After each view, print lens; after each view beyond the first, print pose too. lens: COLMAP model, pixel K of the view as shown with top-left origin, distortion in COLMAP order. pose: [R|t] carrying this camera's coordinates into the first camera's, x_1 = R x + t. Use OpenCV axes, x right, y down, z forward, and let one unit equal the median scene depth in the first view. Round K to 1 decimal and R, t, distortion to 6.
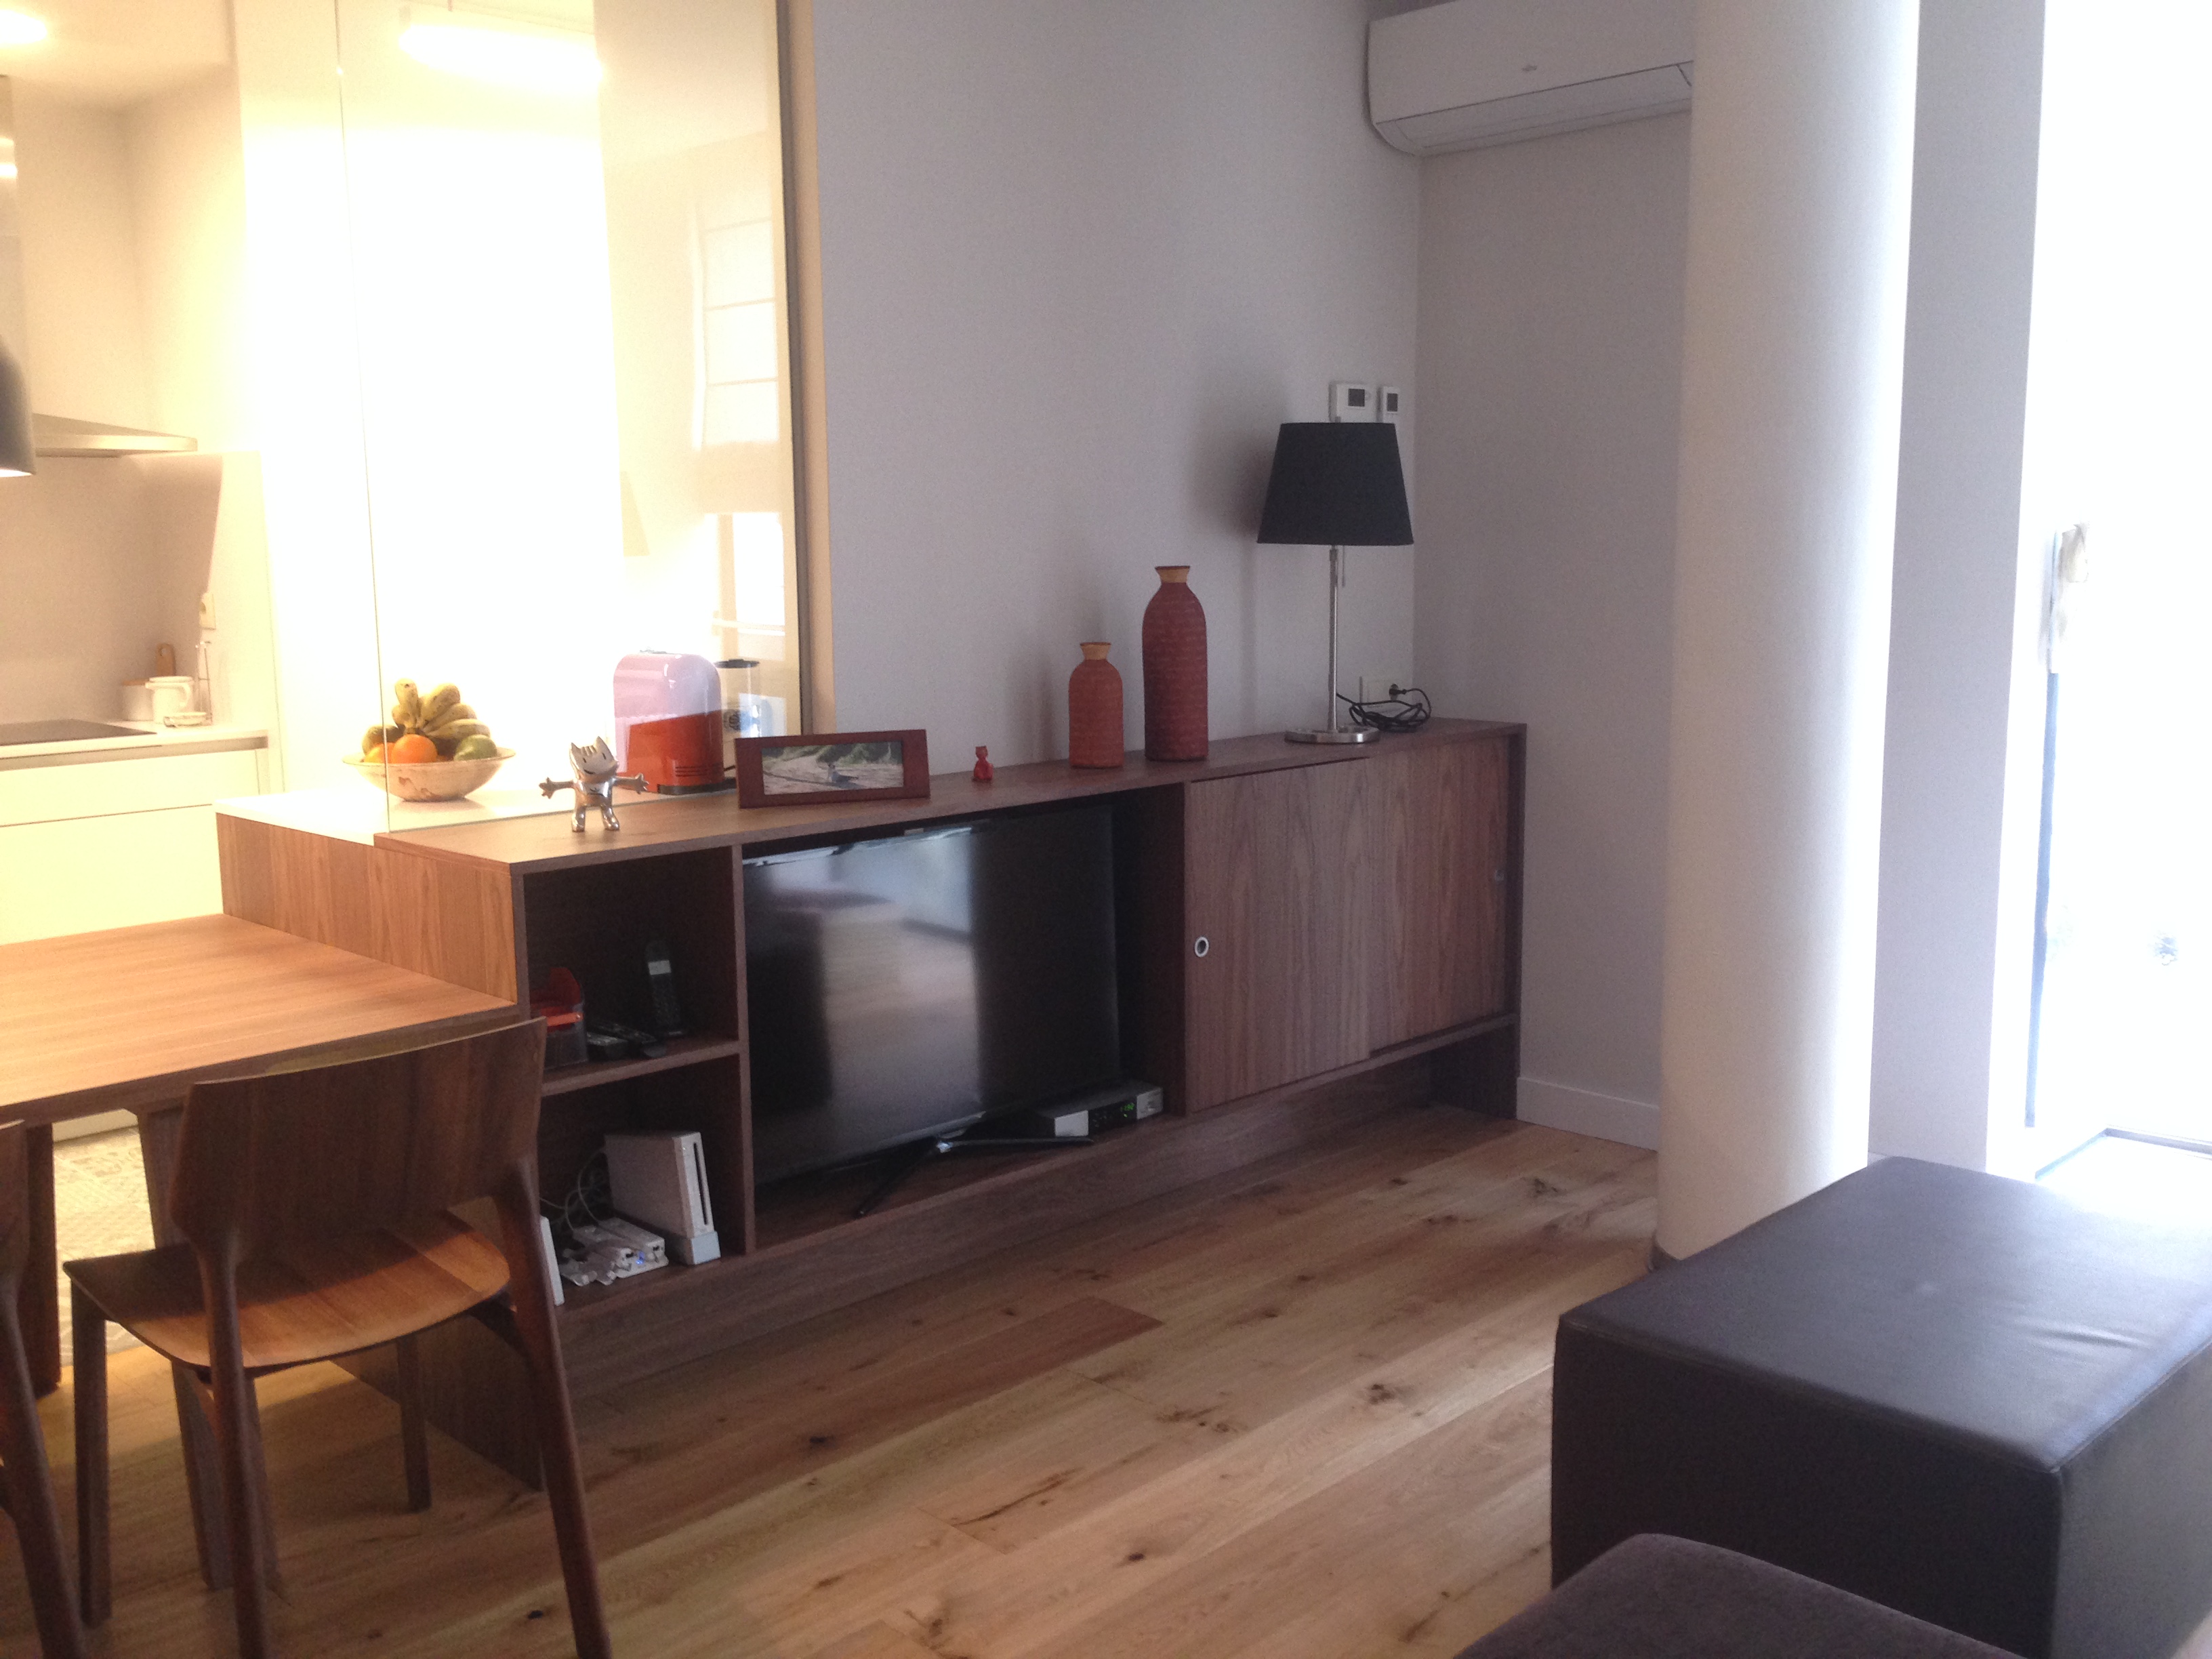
lens RADIAL K [[2024.6, 0, 1098.6], [0, 2024.6, 855.2], [0, 0, 1]] dist [0.081422, -0.005064]
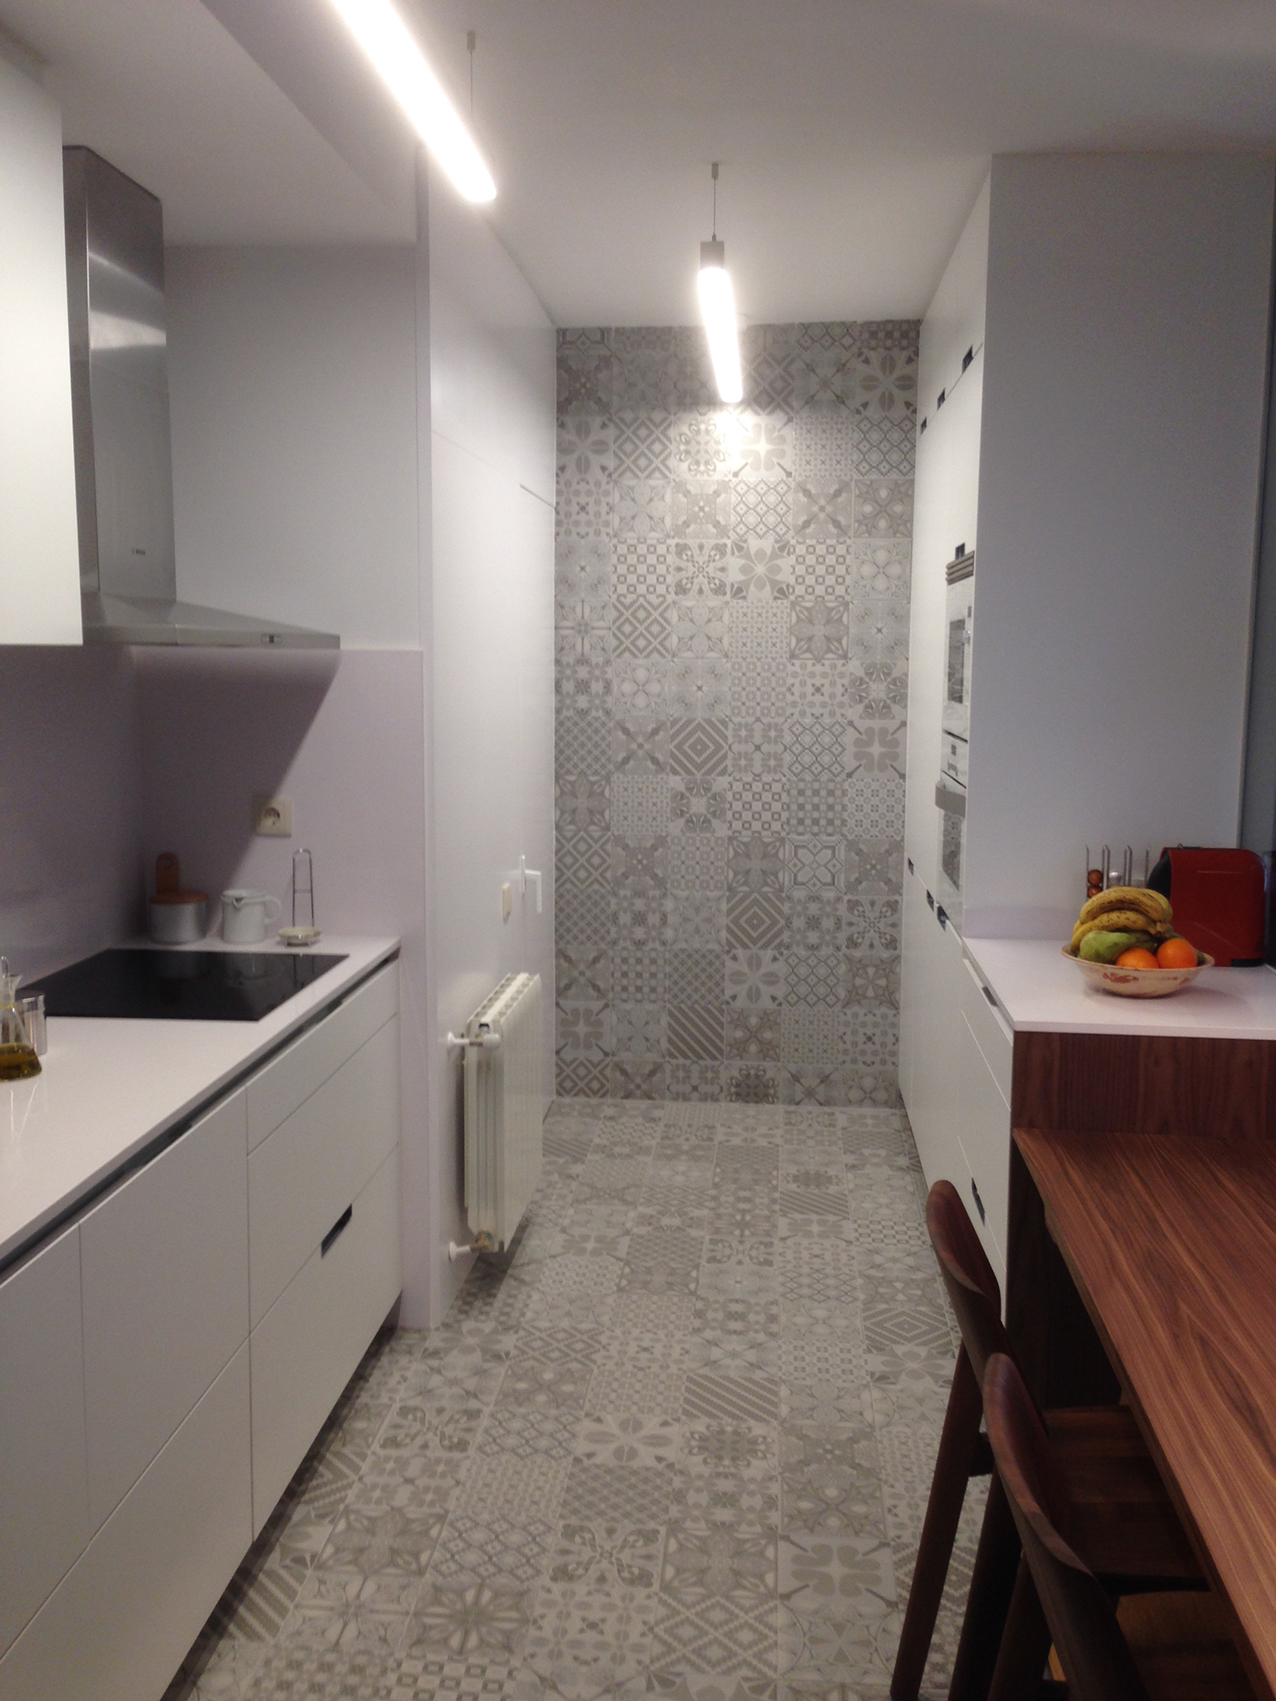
lens RADIAL K [[1556.9, 0, 638.0], [0, 1556.9, 850.5], [0, 0, 1]] dist [0.081422, -0.005064]
pose [[0.772403, -0.060550, 0.632240, -1.072756], [0.082777, 0.996552, -0.005687, -0.122161], [-0.629716, 0.056728, 0.774751, 0.507005]]
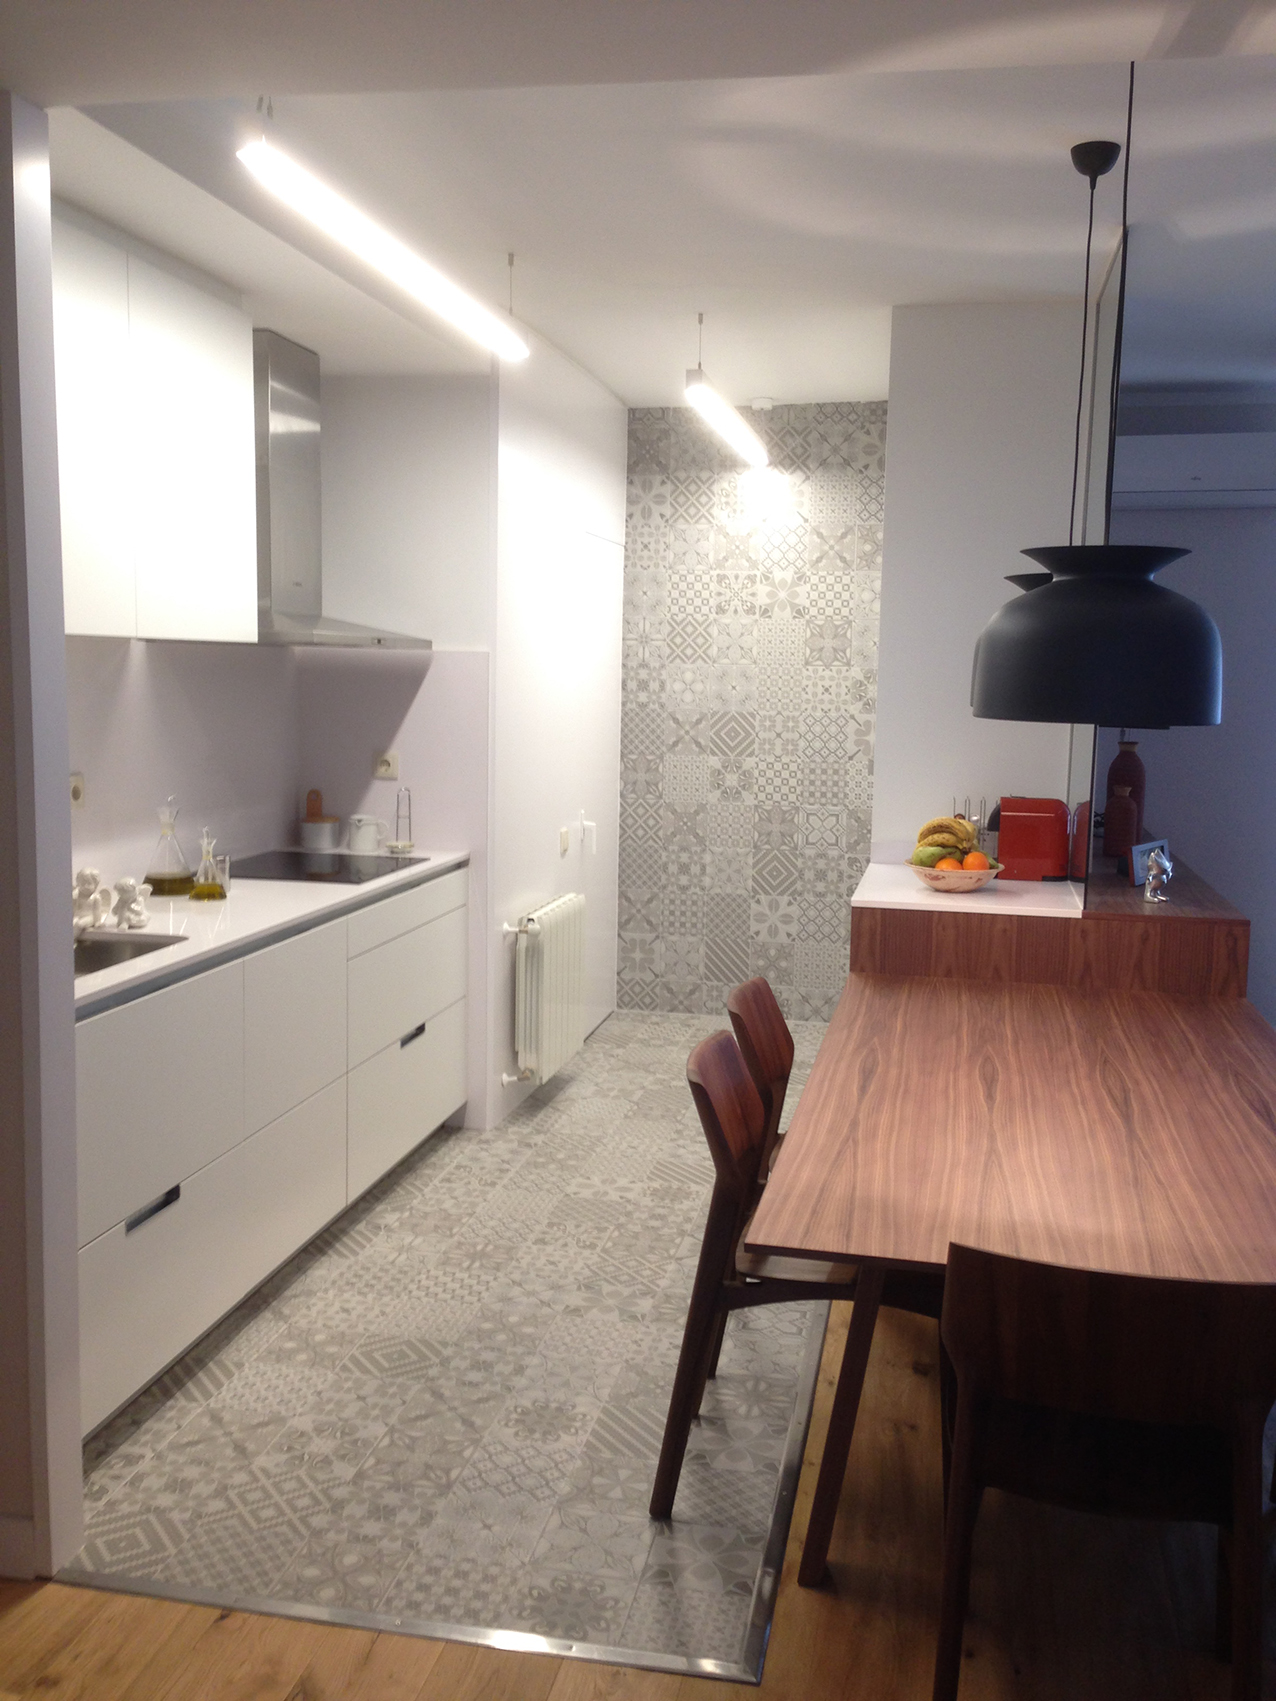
lens RADIAL K [[1556.9, 0, 638.0], [0, 1556.9, 850.5], [0, 0, 1]] dist [0.081422, -0.005064]
pose [[0.839953, -0.032648, 0.541676, -1.206017], [0.054949, 0.998175, -0.025045, -0.041816], [-0.539870, 0.050802, 0.840214, 0.097393]]
